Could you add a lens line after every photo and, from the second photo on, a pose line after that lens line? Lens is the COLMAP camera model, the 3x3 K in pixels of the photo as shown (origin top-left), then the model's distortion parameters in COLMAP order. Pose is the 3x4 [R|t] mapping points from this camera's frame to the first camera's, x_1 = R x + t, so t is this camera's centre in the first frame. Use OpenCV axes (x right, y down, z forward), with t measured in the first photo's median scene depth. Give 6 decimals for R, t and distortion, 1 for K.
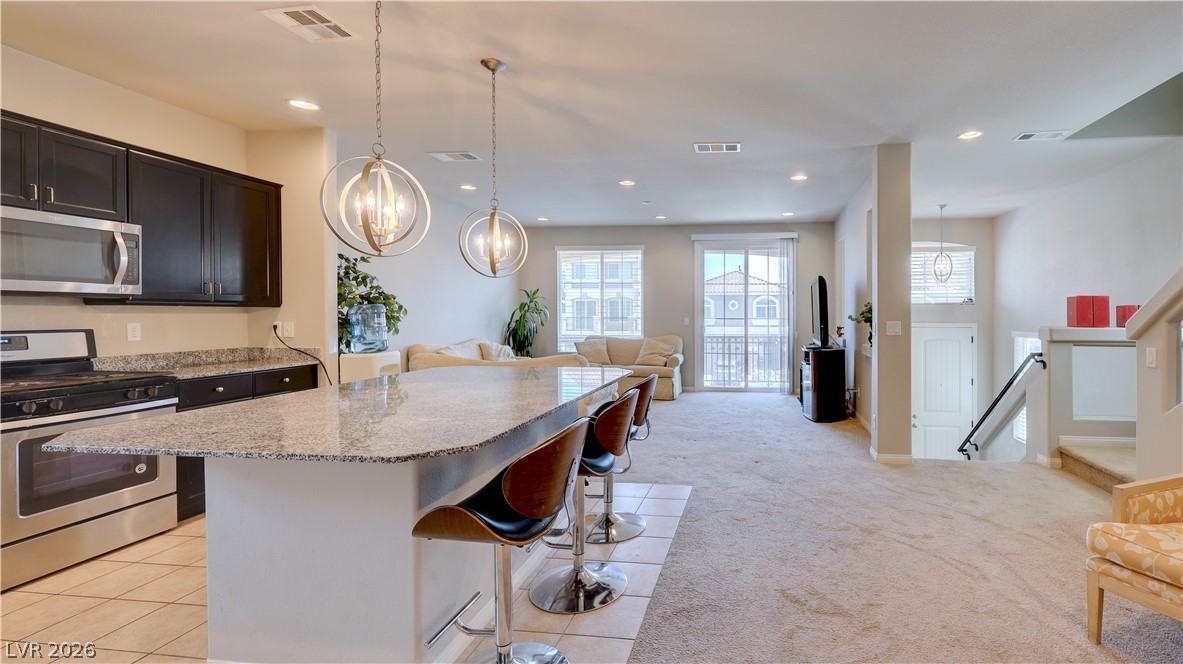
lens RADIAL K [[515.3, 0, 690.8], [0, 515.3, 320.9], [0, 0, 1]] dist [-0.001842, -0.000120]
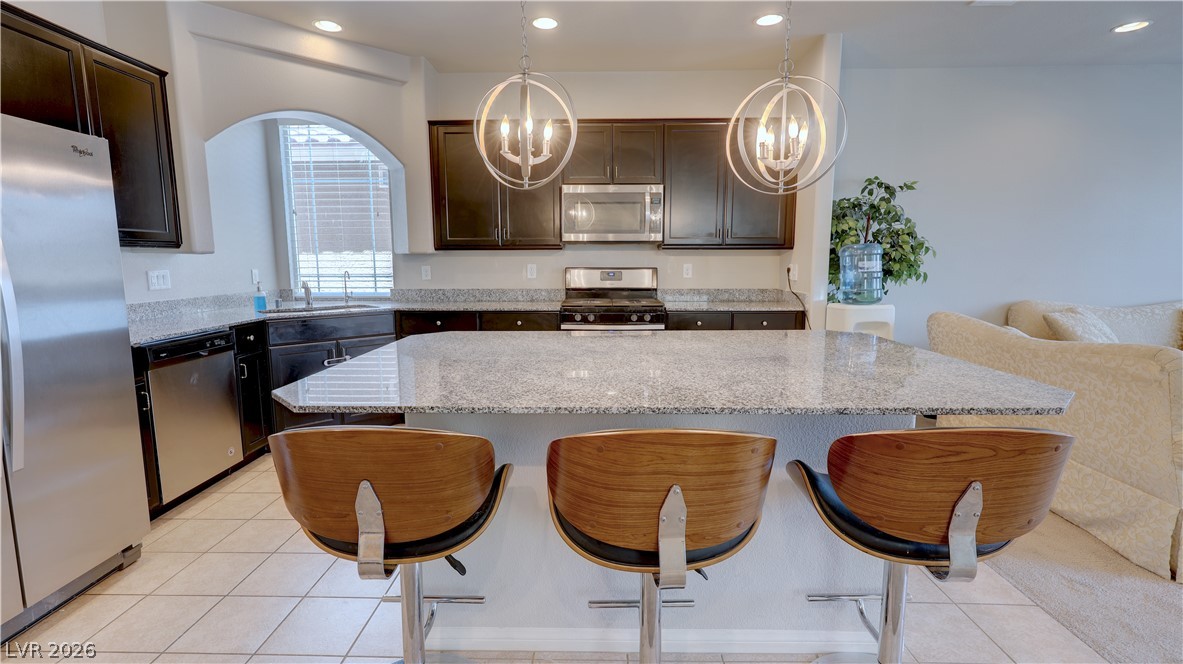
lens RADIAL K [[543.8, 0, 591.5], [0, 543.8, 332.0], [0, 0, 1]] dist [0.000786, 0.000358]
pose [[0.102260, 0.133583, -0.985748, 0.190036], [-0.013228, 0.991038, 0.132927, -0.003214], [0.994670, -0.000554, 0.103110, 0.500746]]
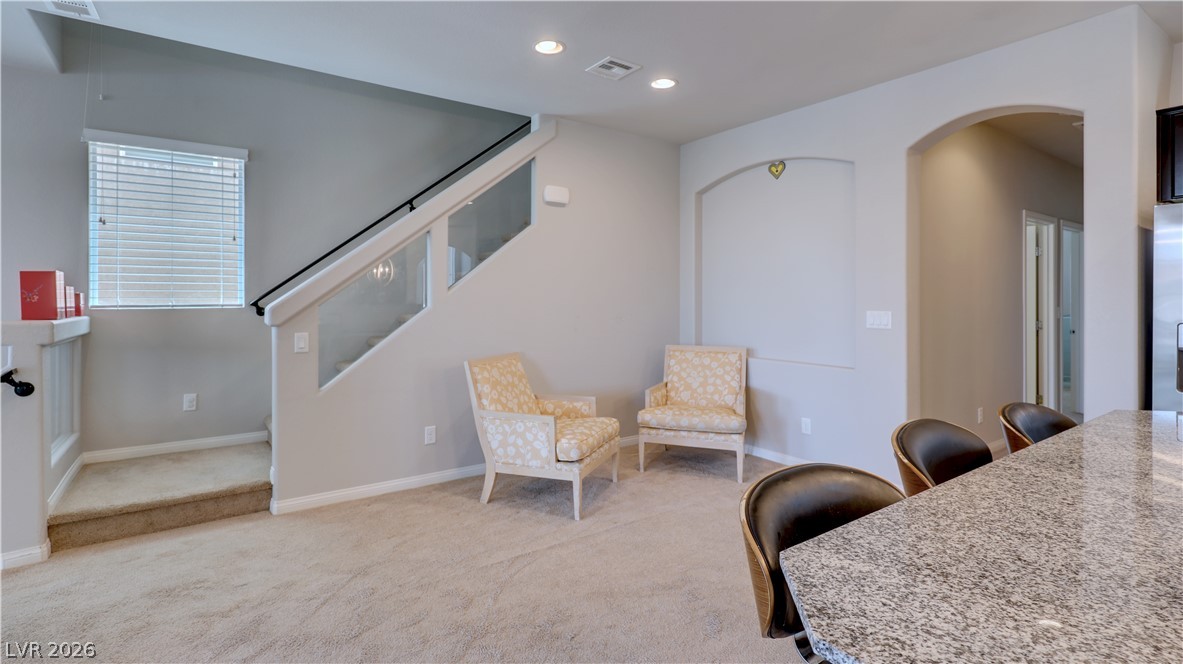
lens RADIAL K [[560.1, 0, 582.8], [0, 560.1, 297.8], [0, 0, 1]] dist [-0.000498, -0.000216]
pose [[-0.671896, -0.000118, 0.740646, -0.188796], [0.010788, 0.999892, 0.009945, -0.014523], [-0.740567, 0.014672, -0.671822, 0.978142]]
